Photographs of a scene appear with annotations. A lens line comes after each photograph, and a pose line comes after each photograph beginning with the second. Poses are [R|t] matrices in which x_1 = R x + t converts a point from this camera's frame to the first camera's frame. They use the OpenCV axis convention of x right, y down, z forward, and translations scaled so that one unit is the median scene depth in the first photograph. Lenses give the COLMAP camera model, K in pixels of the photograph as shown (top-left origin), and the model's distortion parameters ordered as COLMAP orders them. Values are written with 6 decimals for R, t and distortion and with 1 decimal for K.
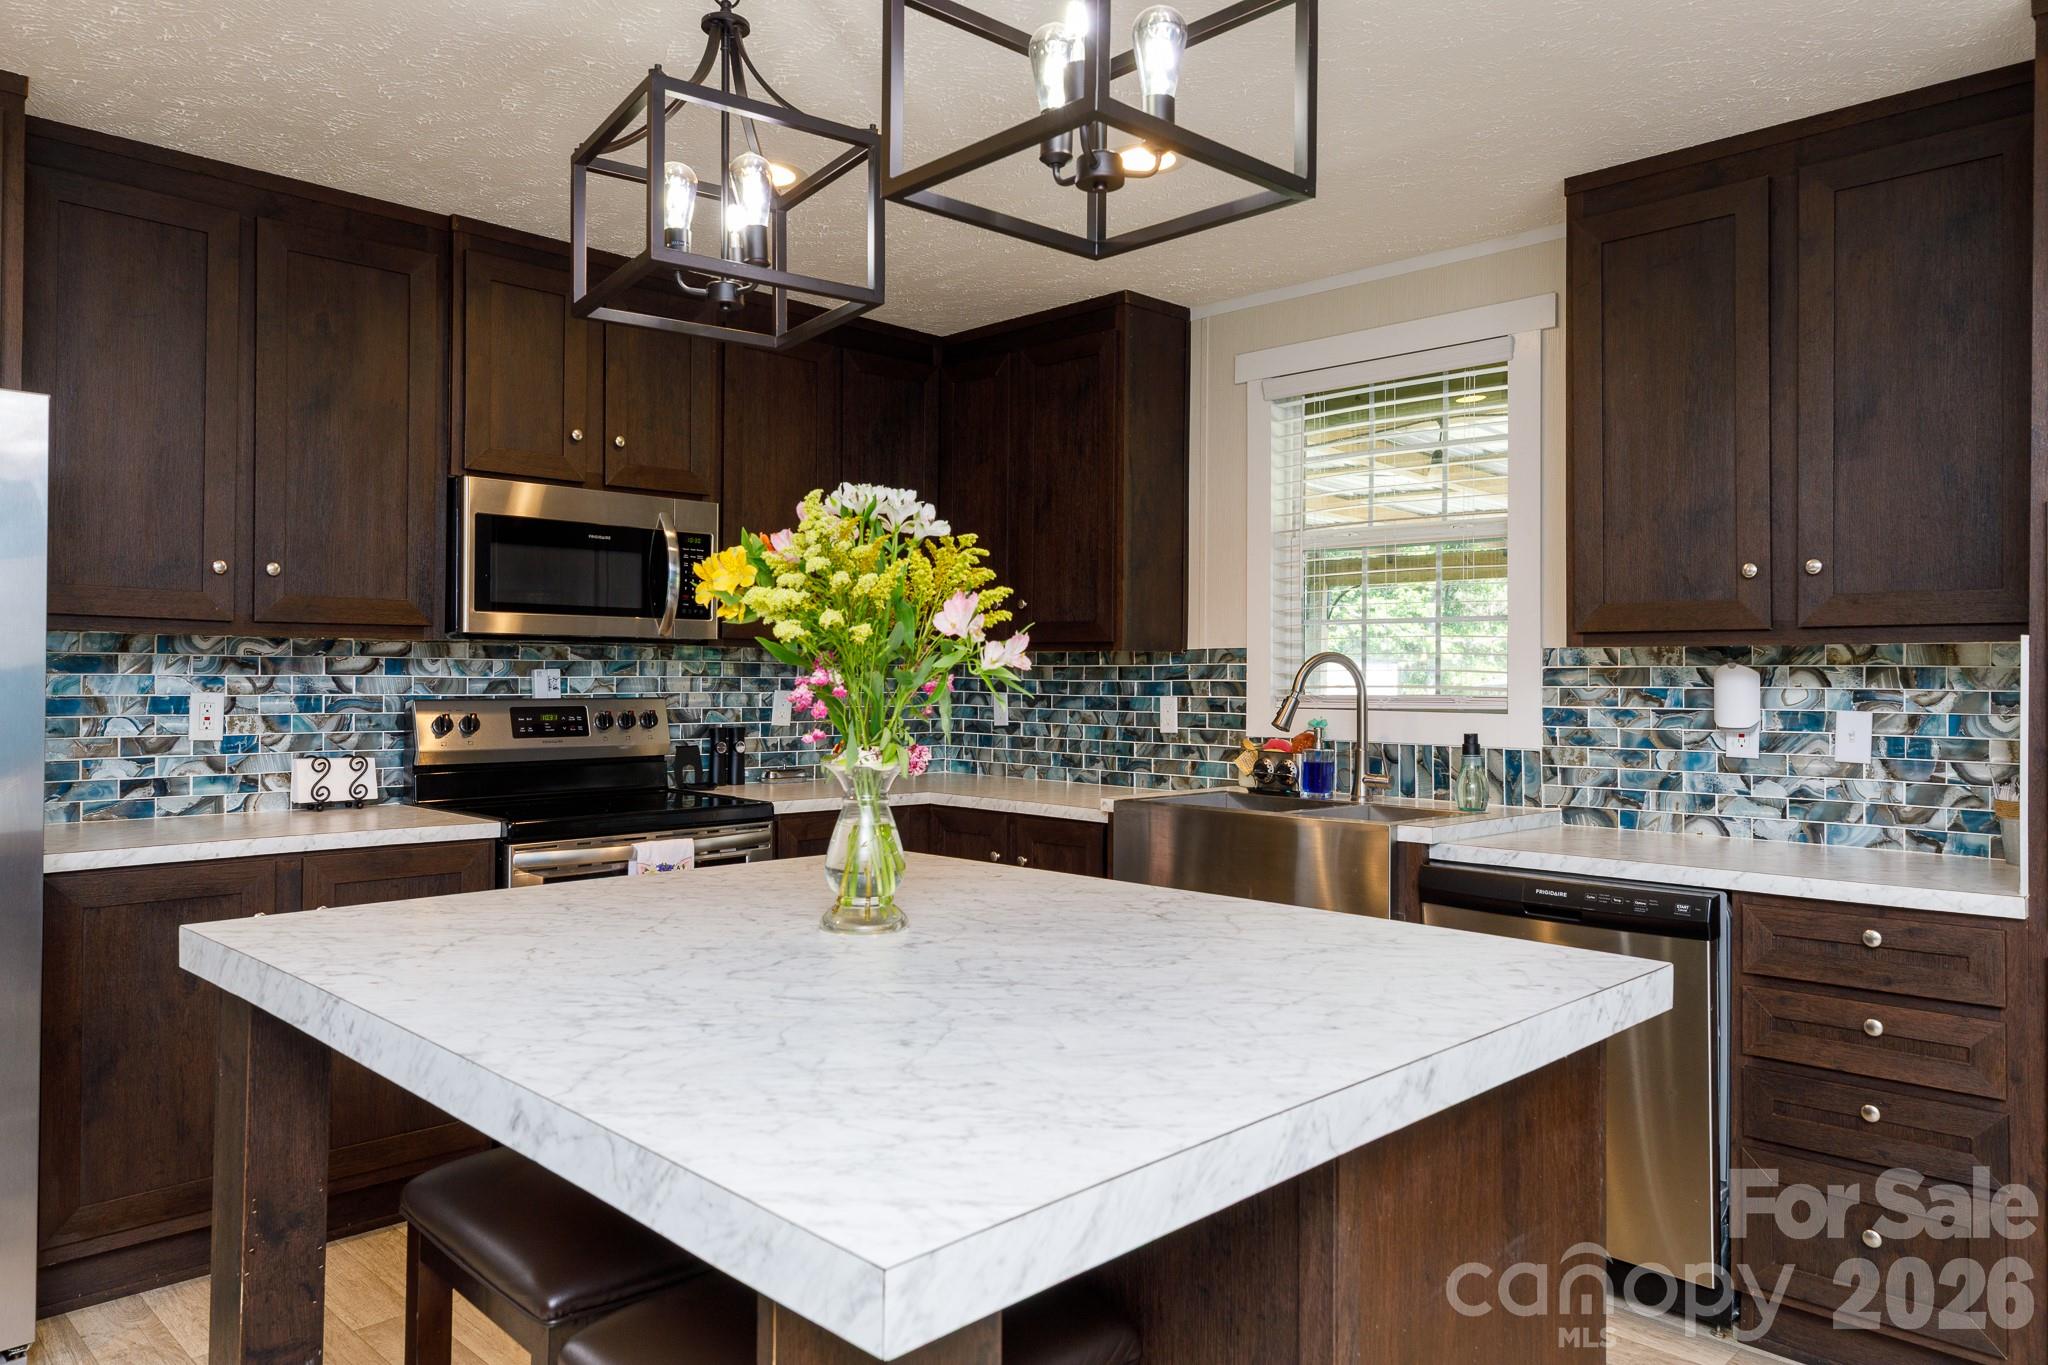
lens RADIAL K [[1378.8, 0, 1022.4], [0, 1378.8, 678.7], [0, 0, 1]] dist [0.013202, 0.000608]
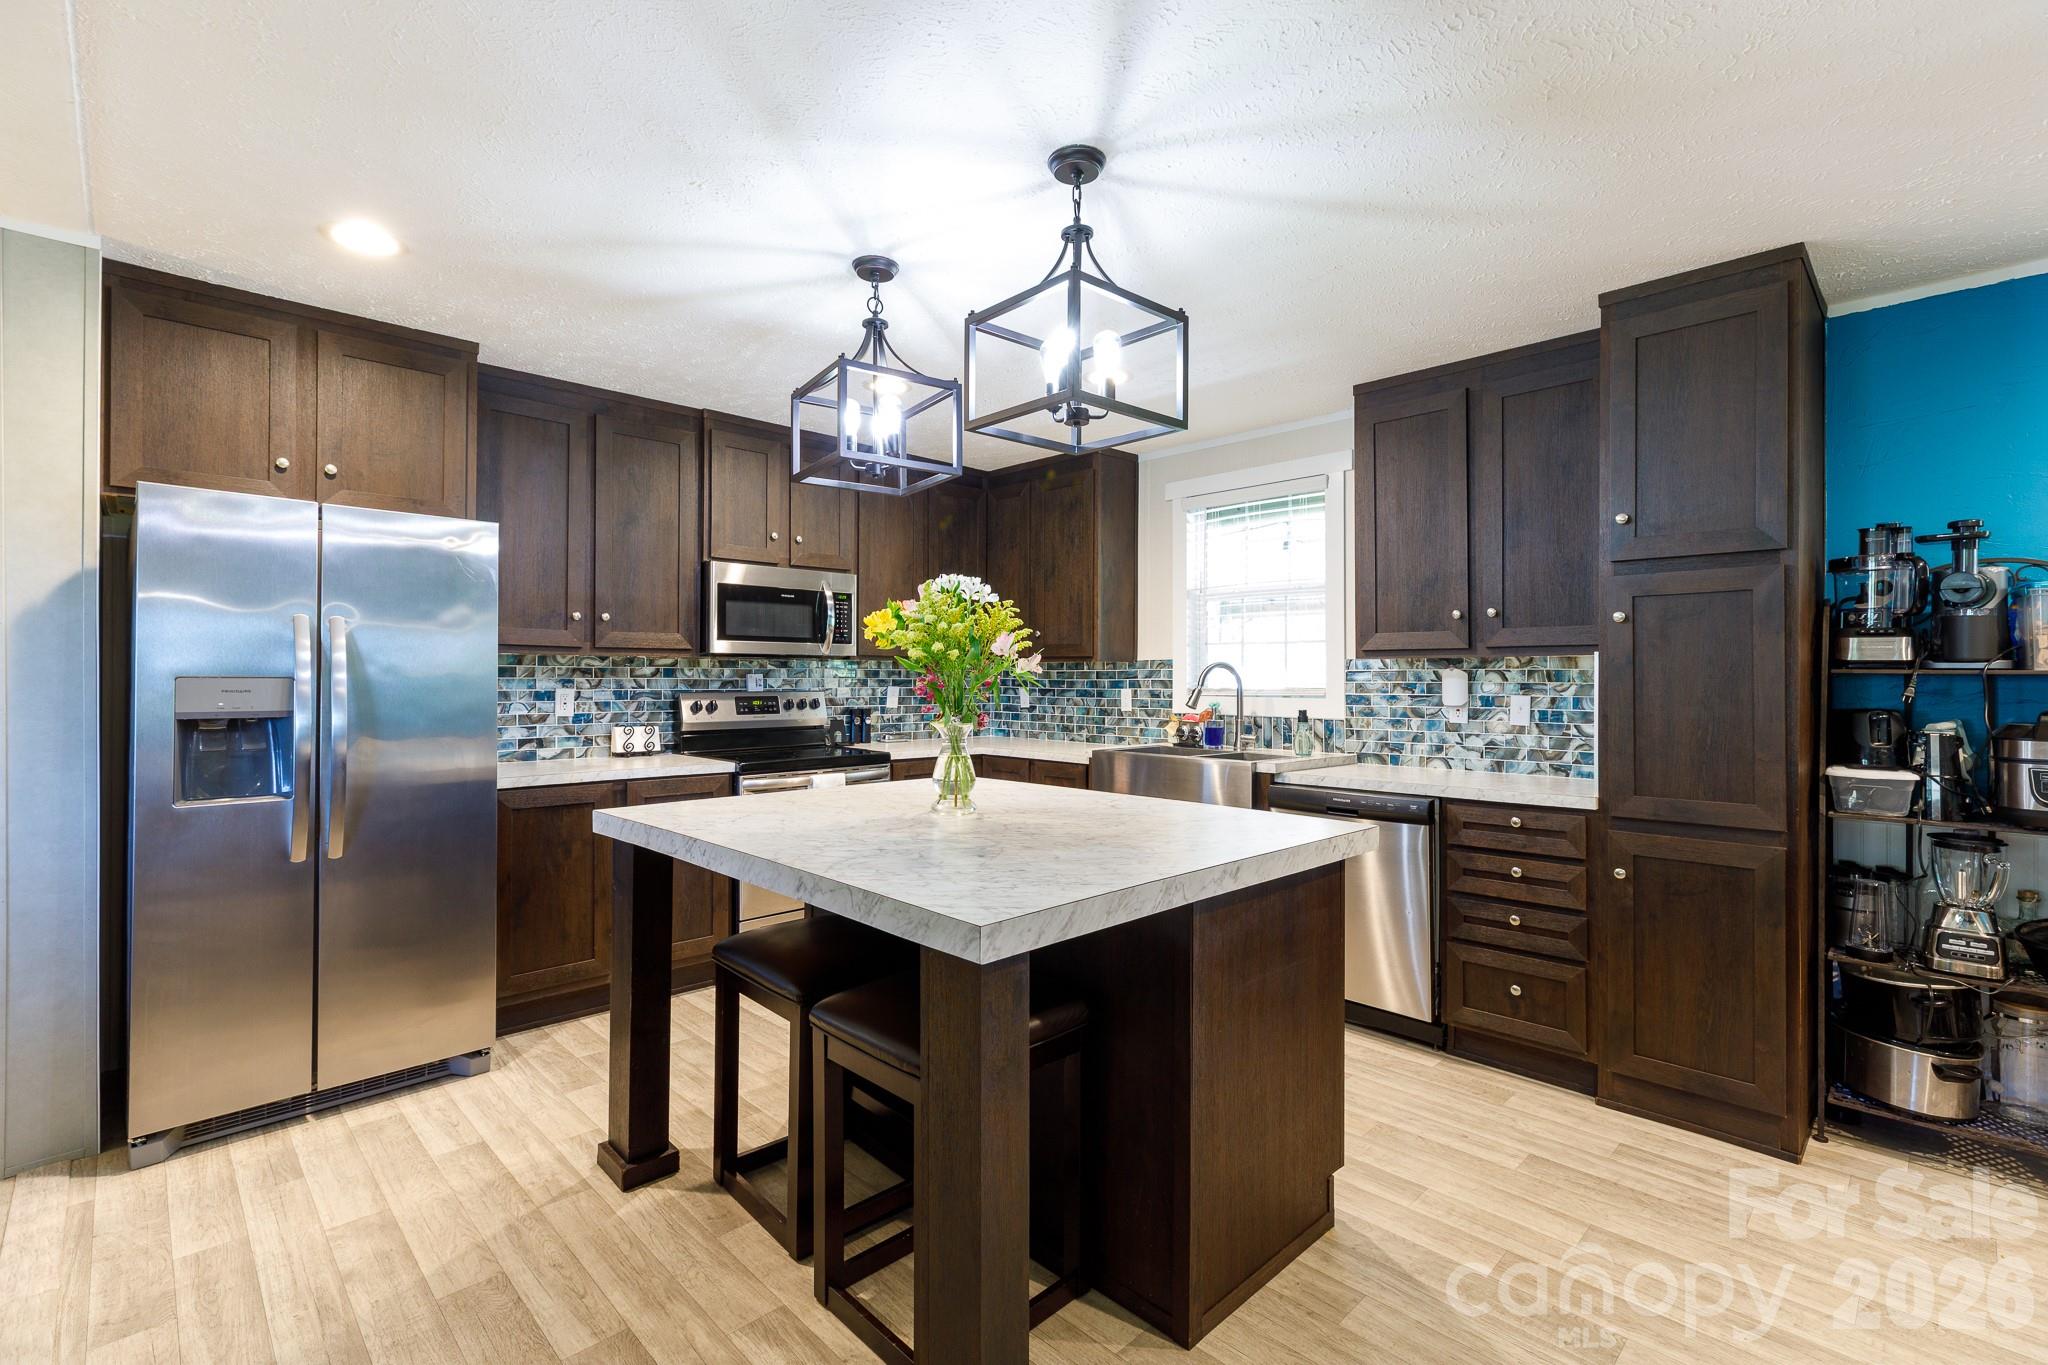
lens RADIAL K [[920.8, 0, 1025.4], [0, 920.8, 679.7], [0, 0, 1]] dist [0.002465, 0.000097]
pose [[0.999903, -0.003755, -0.013389, -0.000165], [0.003763, 0.999993, 0.000526, 0.000797], [0.013387, -0.000577, 0.999910, -0.143282]]
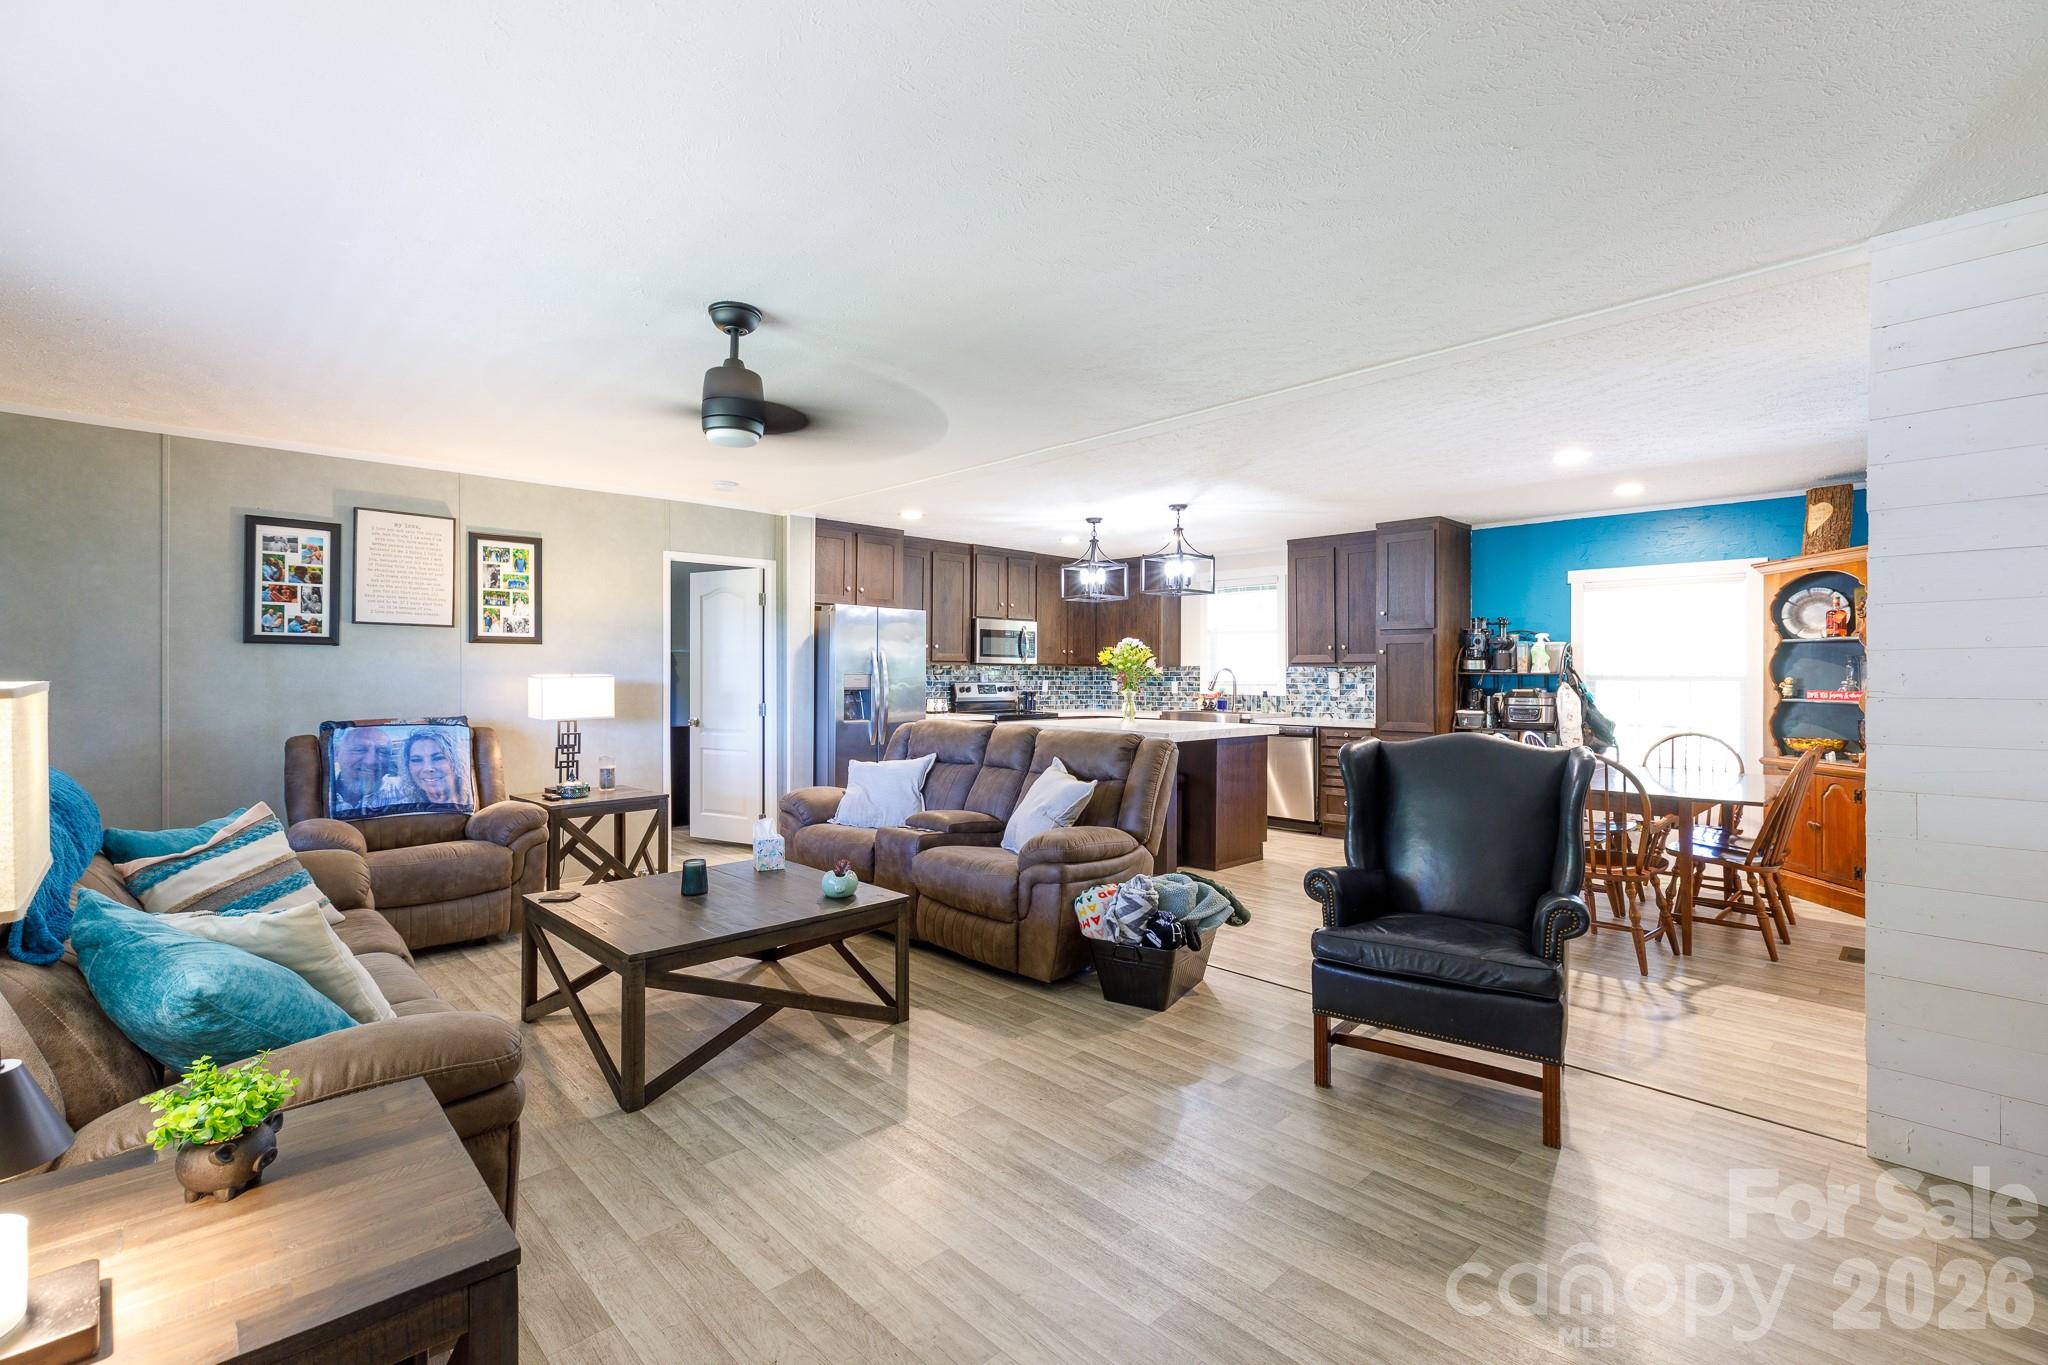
lens RADIAL K [[920.8, 0, 1025.5], [0, 920.8, 684.9], [0, 0, 1]] dist [0.002465, 0.000097]
pose [[0.999865, -0.001526, -0.016344, -0.258997], [0.001641, 0.999974, 0.007059, 0.006844], [0.016333, -0.007085, 0.999842, -1.428588]]
